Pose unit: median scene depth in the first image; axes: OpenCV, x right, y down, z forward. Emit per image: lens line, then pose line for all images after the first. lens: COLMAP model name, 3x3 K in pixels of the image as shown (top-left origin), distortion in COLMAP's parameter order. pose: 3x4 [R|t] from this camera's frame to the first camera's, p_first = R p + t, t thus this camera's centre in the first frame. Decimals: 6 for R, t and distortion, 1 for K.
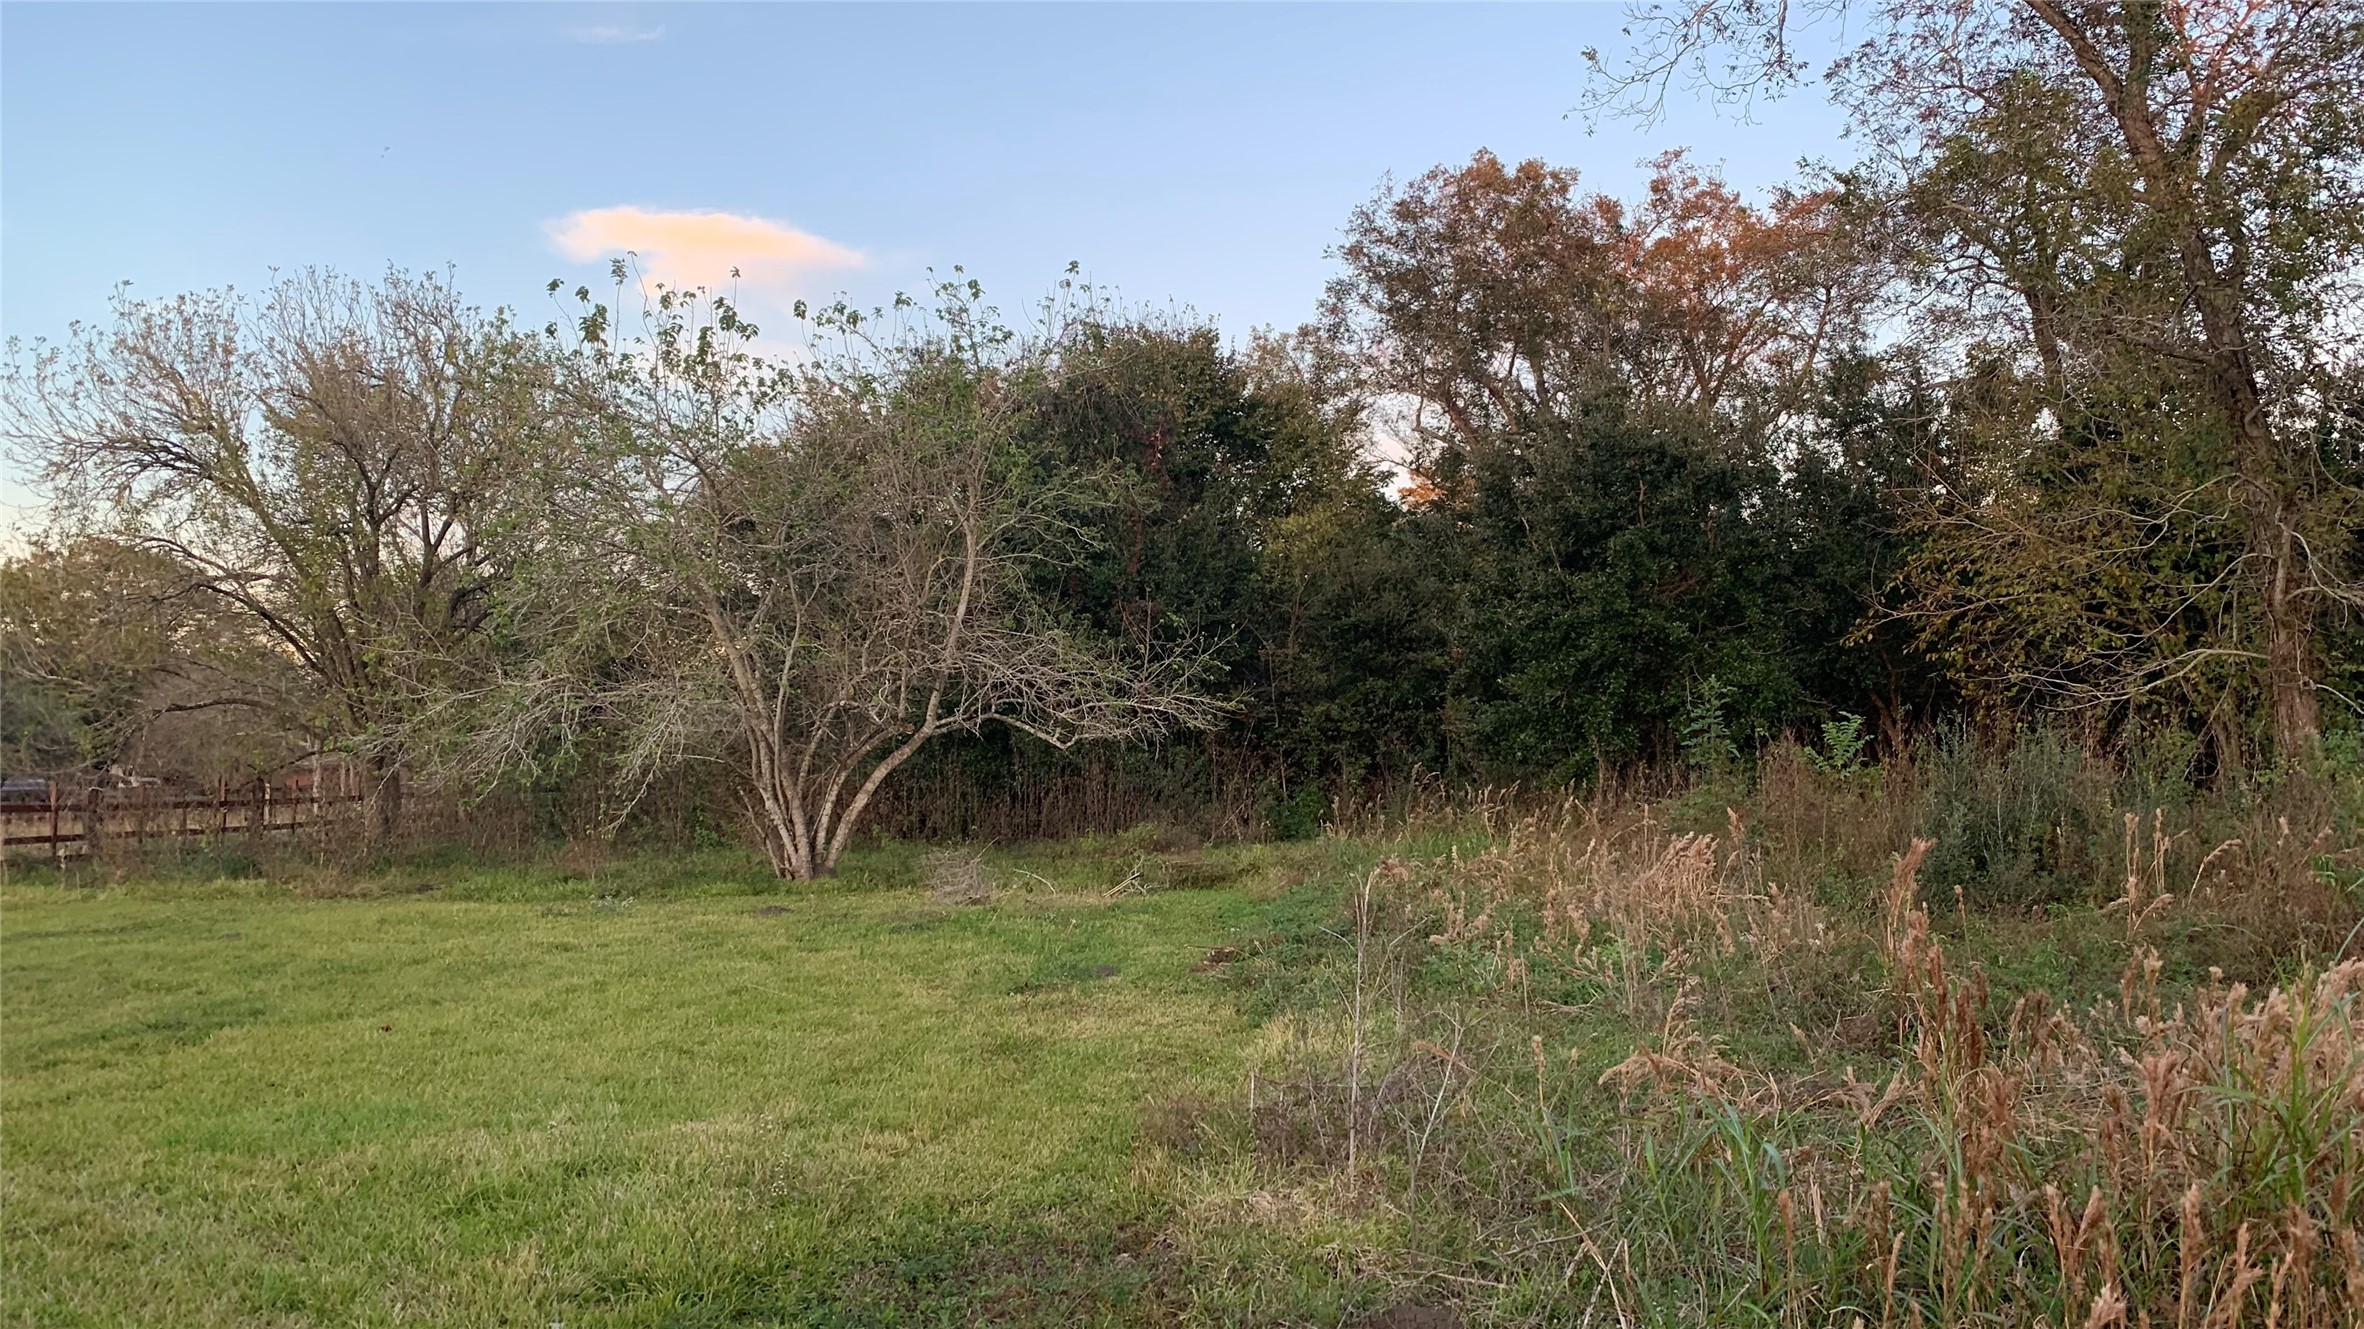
lens RADIAL K [[2059.6, 0, 1182.0], [0, 2059.6, 664.5], [0, 0, 1]] dist [0.010288, -0.018480]
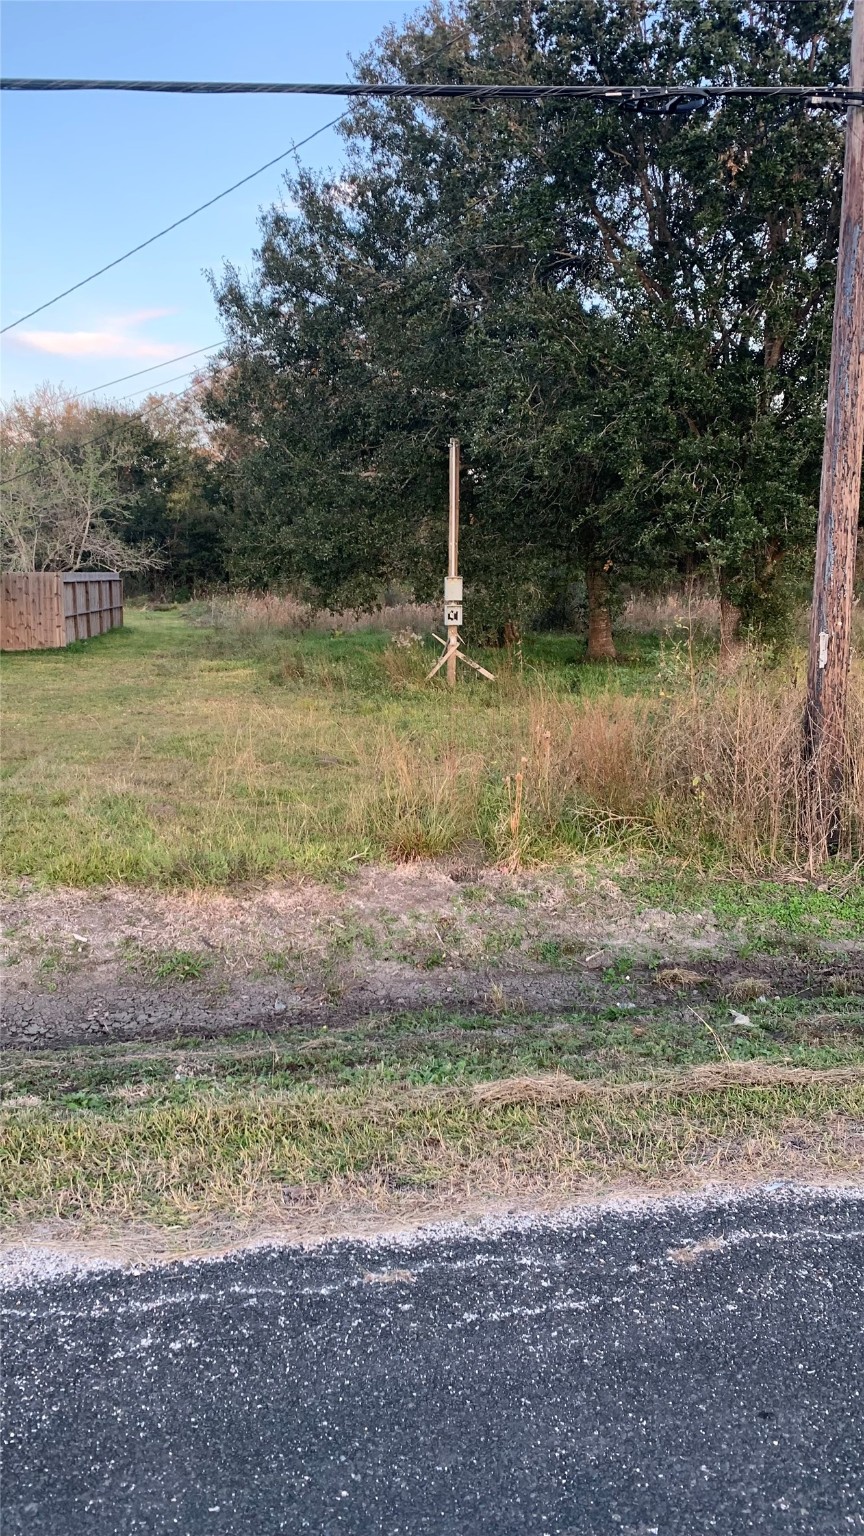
lens RADIAL K [[1335.0, 0, 432.0], [0, 1335.0, 768.0], [0, 0, 1]] dist [0.263001, -0.837921]
pose [[0.963935, -0.014767, 0.265728, -0.159103], [-0.034767, 0.982916, 0.180740, -0.069202], [-0.263858, -0.183460, 0.946954, -1.398789]]
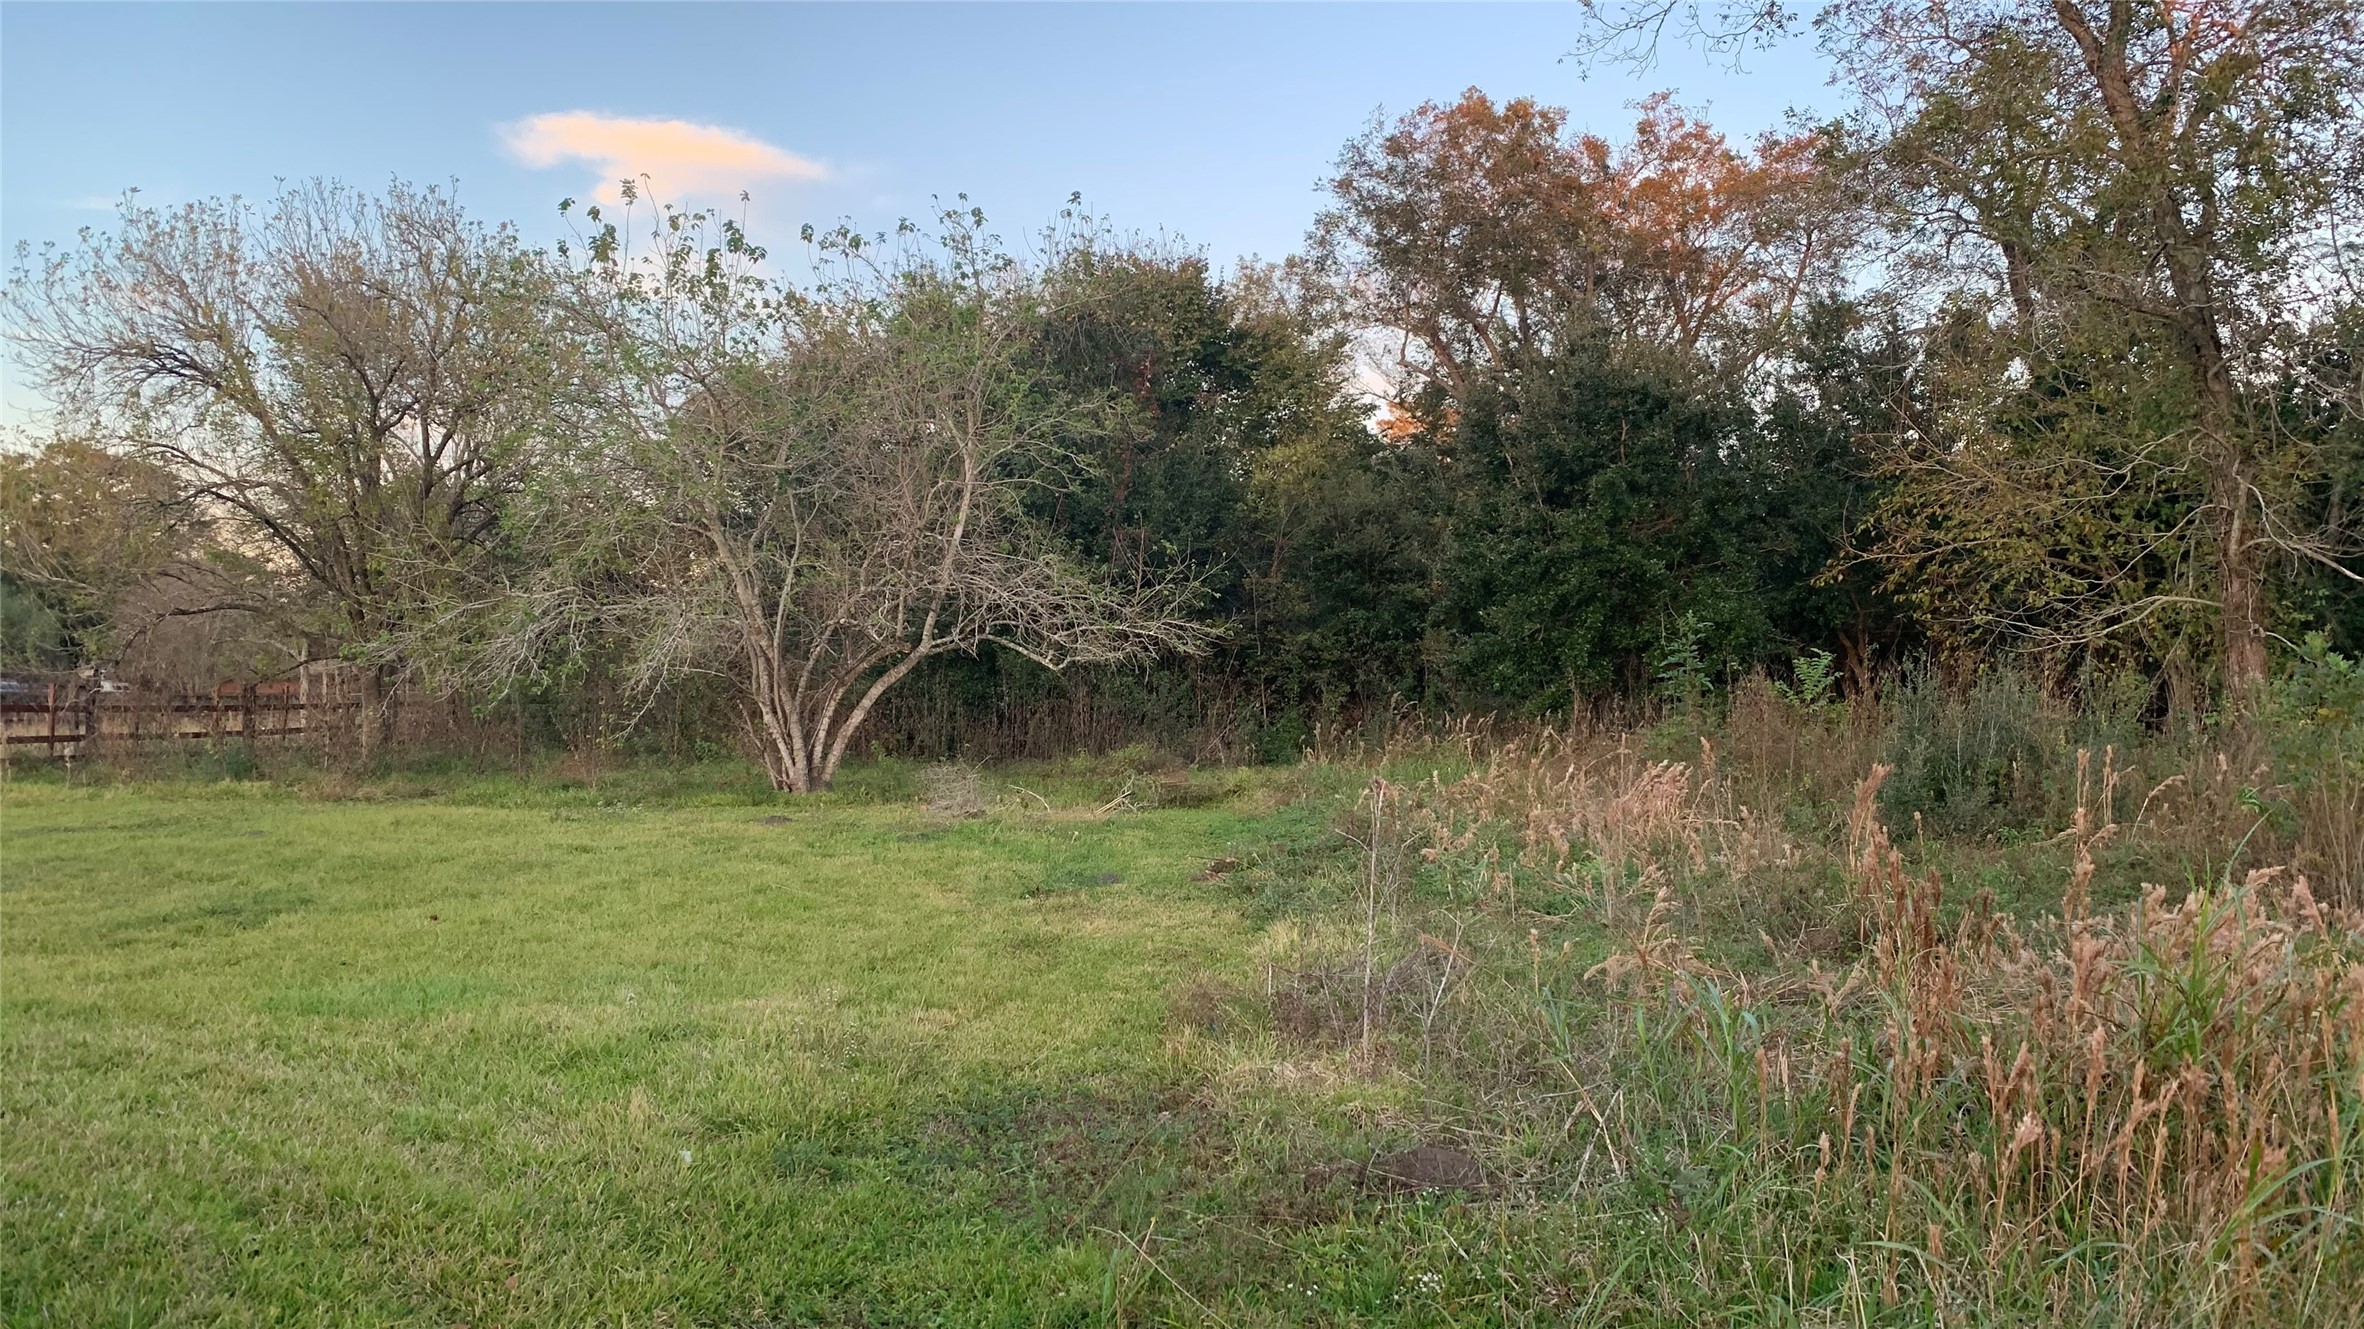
lens RADIAL K [[2059.6, 0, 1182.0], [0, 2059.6, 664.5], [0, 0, 1]] dist [0.010288, -0.018480]
pose [[0.999677, 0.020507, 0.014985, -0.009859], [-0.021022, 0.999166, 0.035016, 0.000892], [-0.014255, -0.035320, 0.999274, -0.026579]]
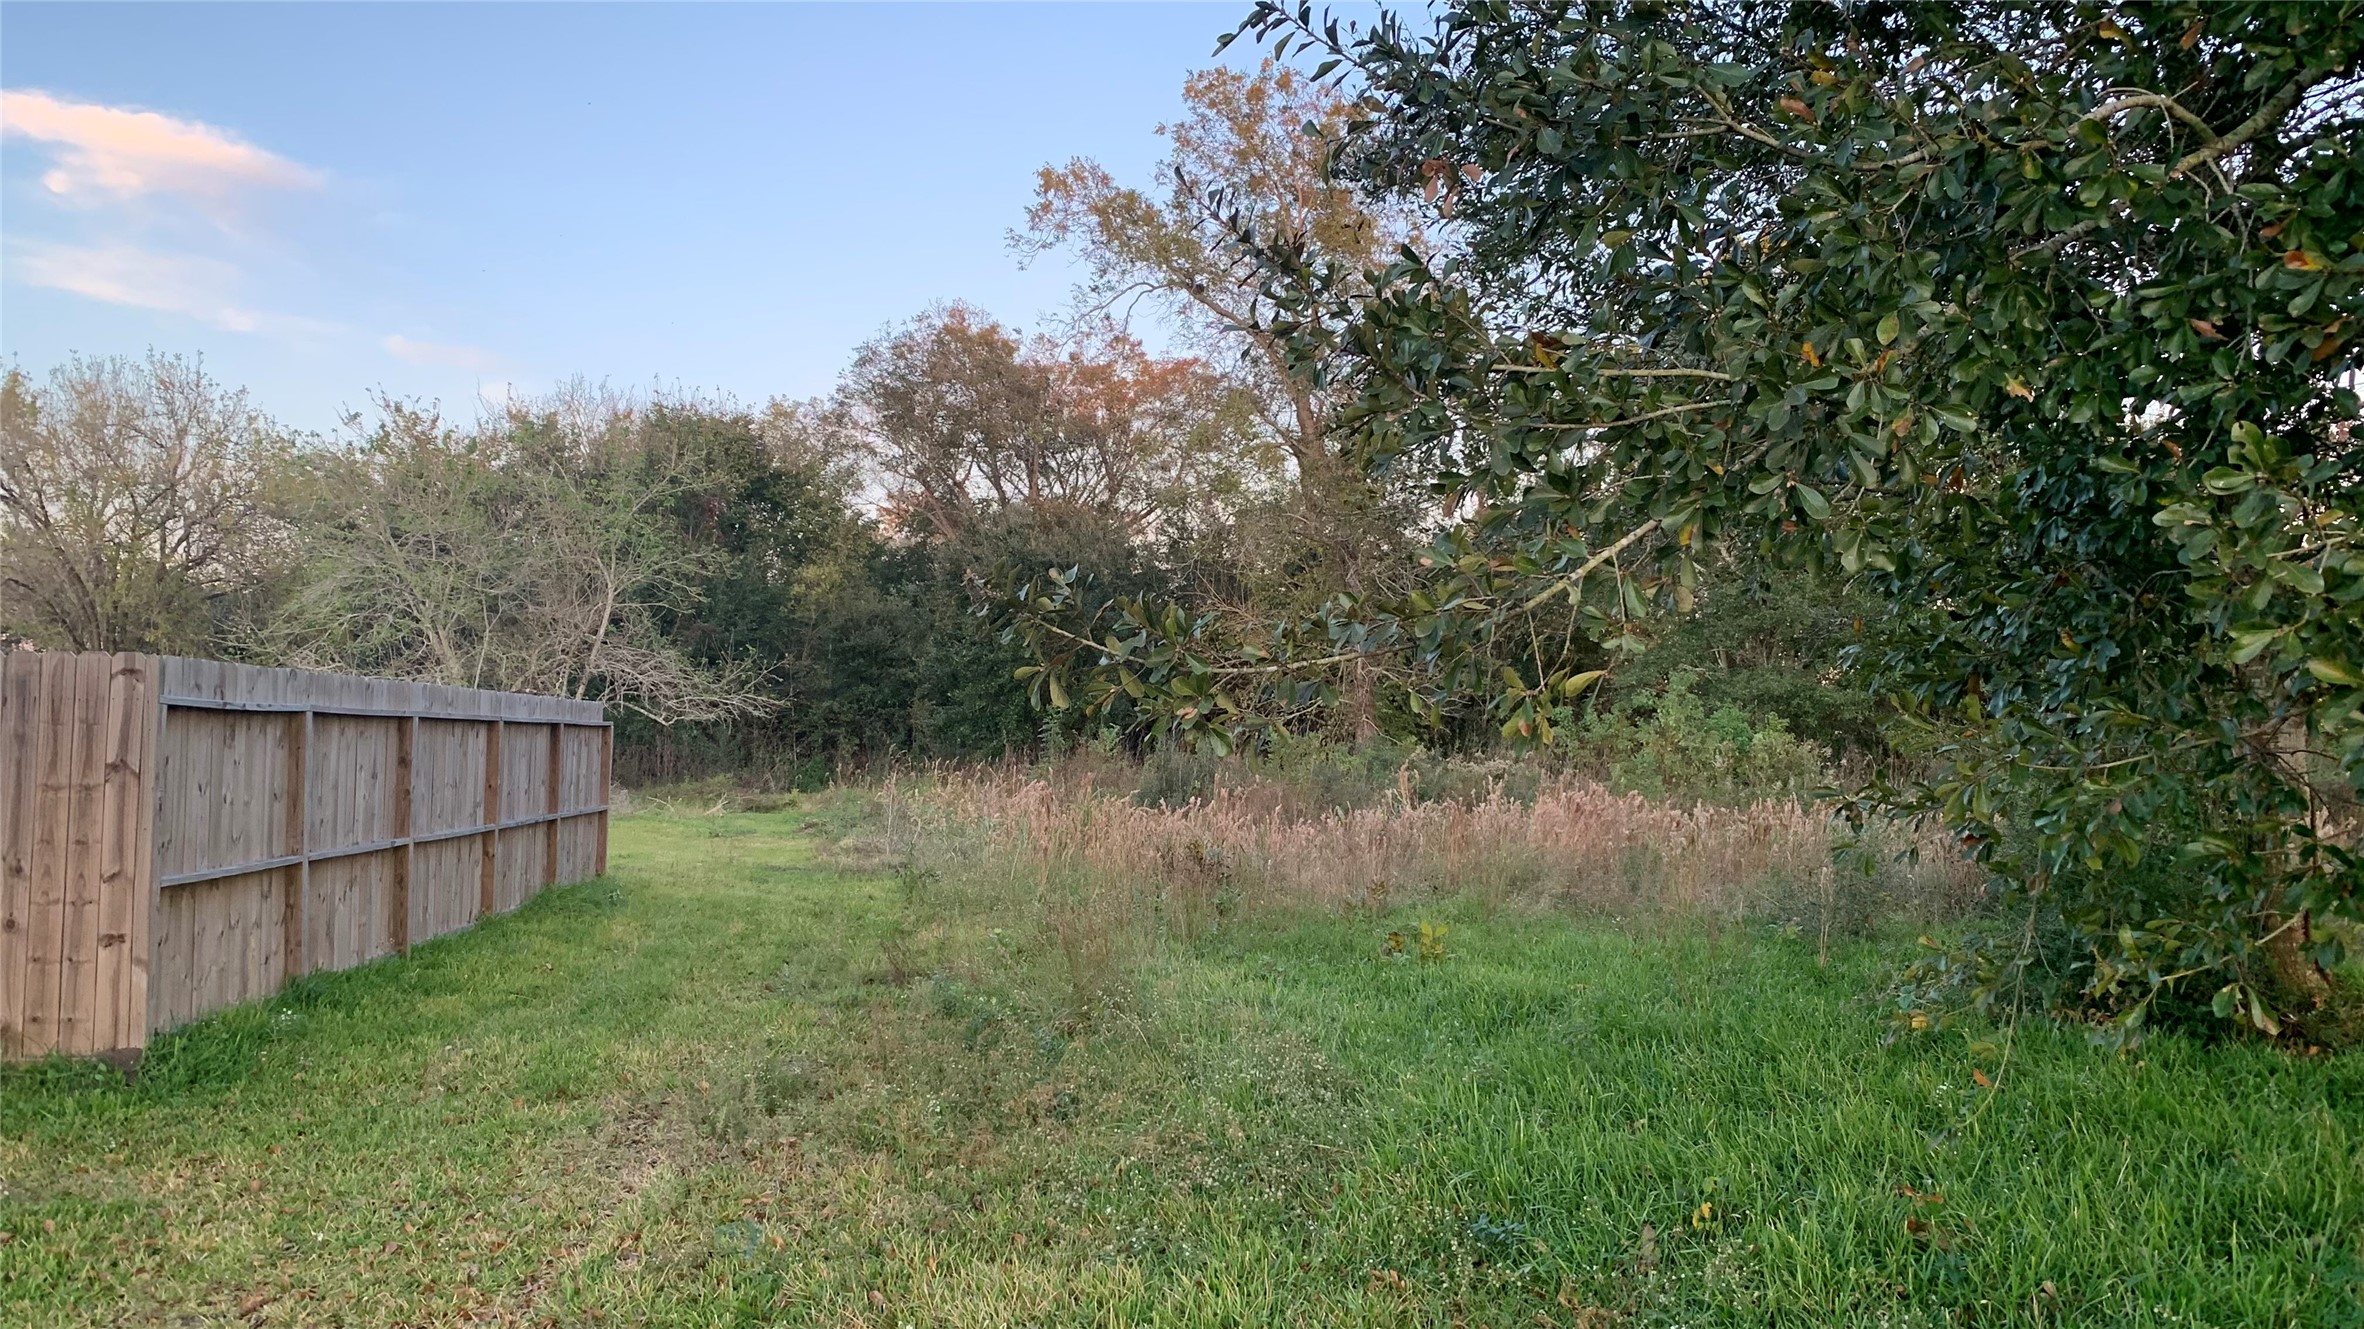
lens RADIAL K [[2054.7, 0, 1182.0], [0, 2054.7, 664.5], [0, 0, 1]] dist [0.263001, -0.837921]
pose [[0.965162, 0.048811, 0.257059, -0.088210], [-0.050124, 0.998742, -0.001450, -0.022223], [-0.256807, -0.011486, 0.966395, -0.620790]]
